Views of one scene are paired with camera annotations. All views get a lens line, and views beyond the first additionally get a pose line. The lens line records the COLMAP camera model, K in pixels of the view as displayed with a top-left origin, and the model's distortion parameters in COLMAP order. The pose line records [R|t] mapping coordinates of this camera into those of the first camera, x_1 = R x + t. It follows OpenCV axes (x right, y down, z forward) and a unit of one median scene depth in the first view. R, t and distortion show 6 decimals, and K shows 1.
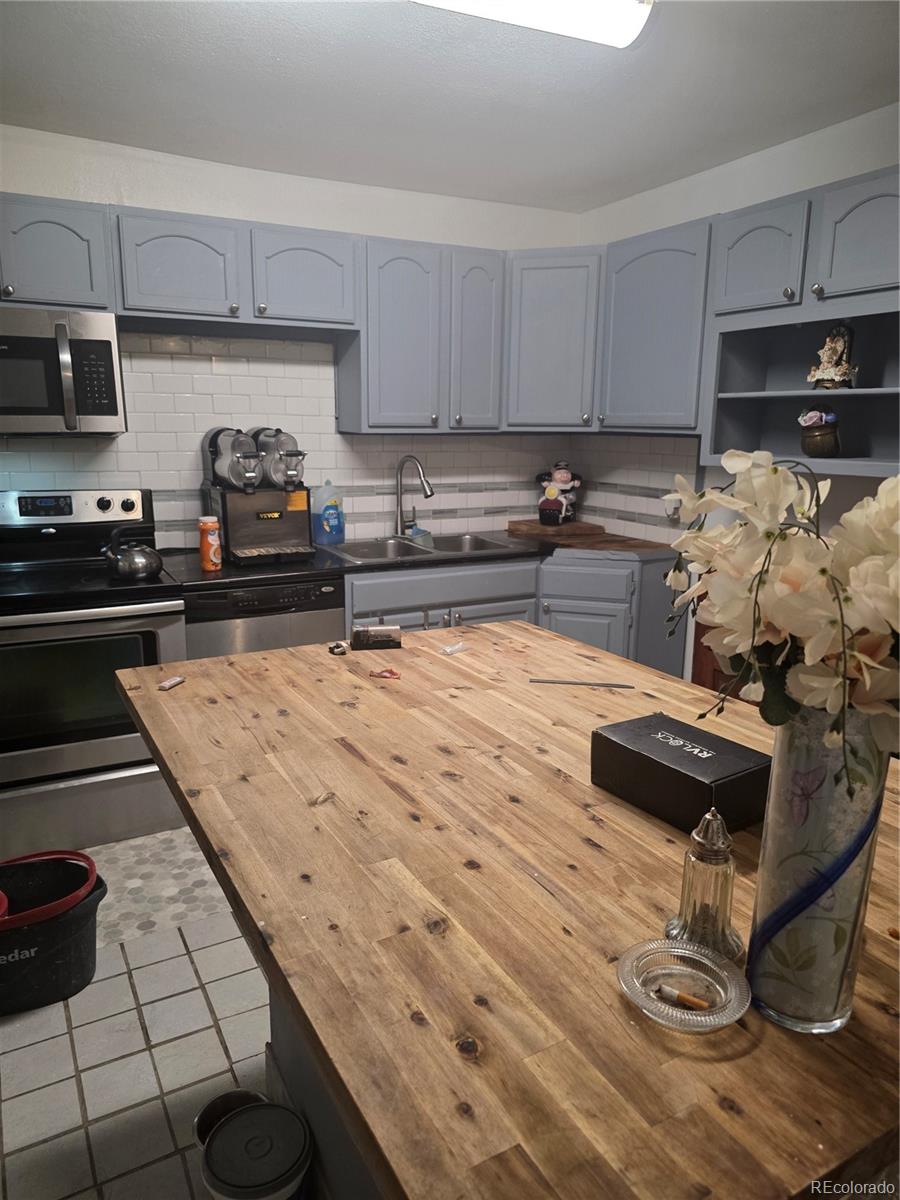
lens RADIAL K [[809.6, 0, 448.3], [0, 809.6, 589.3], [0, 0, 1]] dist [0.033979, -0.030191]
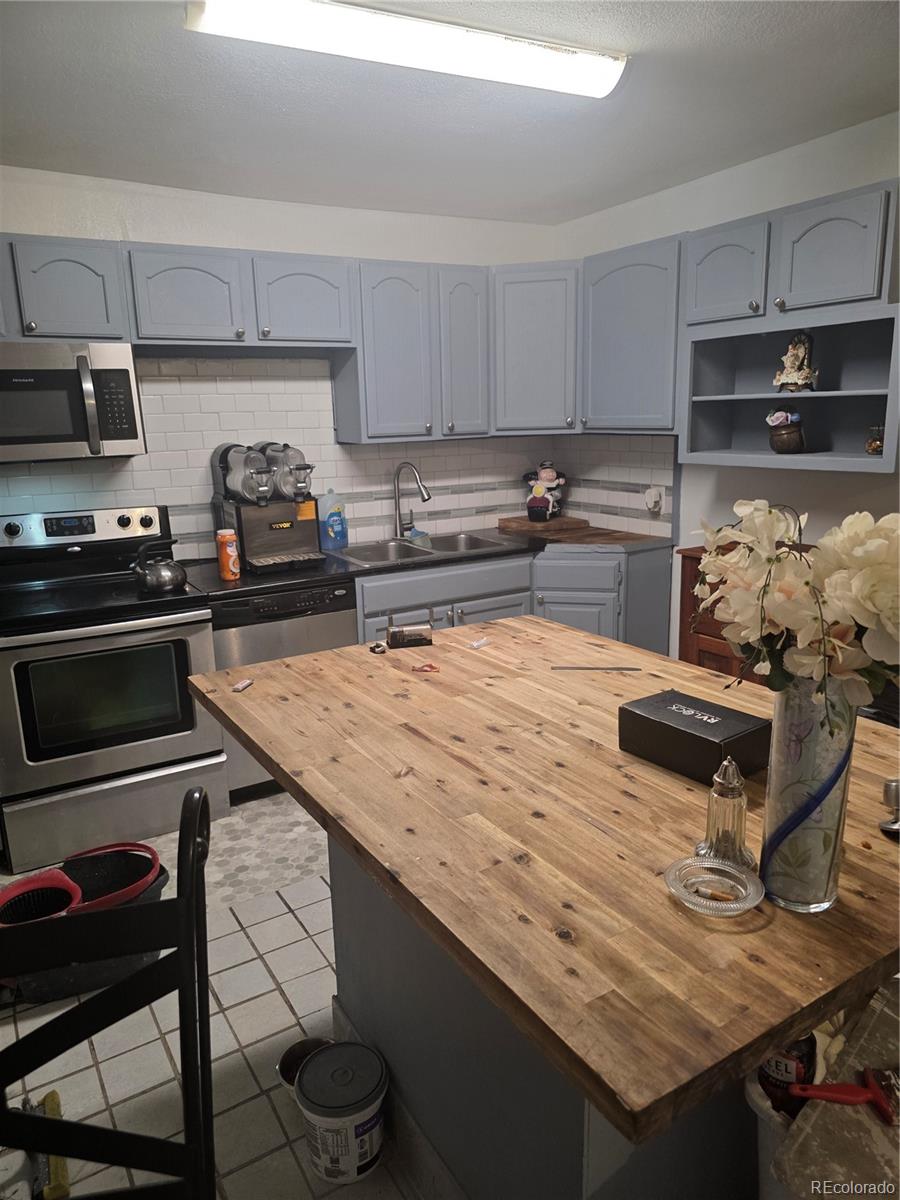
lens RADIAL K [[809.6, 0, 448.3], [0, 809.6, 589.3], [0, 0, 1]] dist [0.033979, -0.030191]
pose [[0.998469, -0.044605, 0.032701, -0.088014], [0.044249, 0.998954, 0.011515, -0.021737], [-0.033180, -0.010050, 0.999399, -0.167333]]
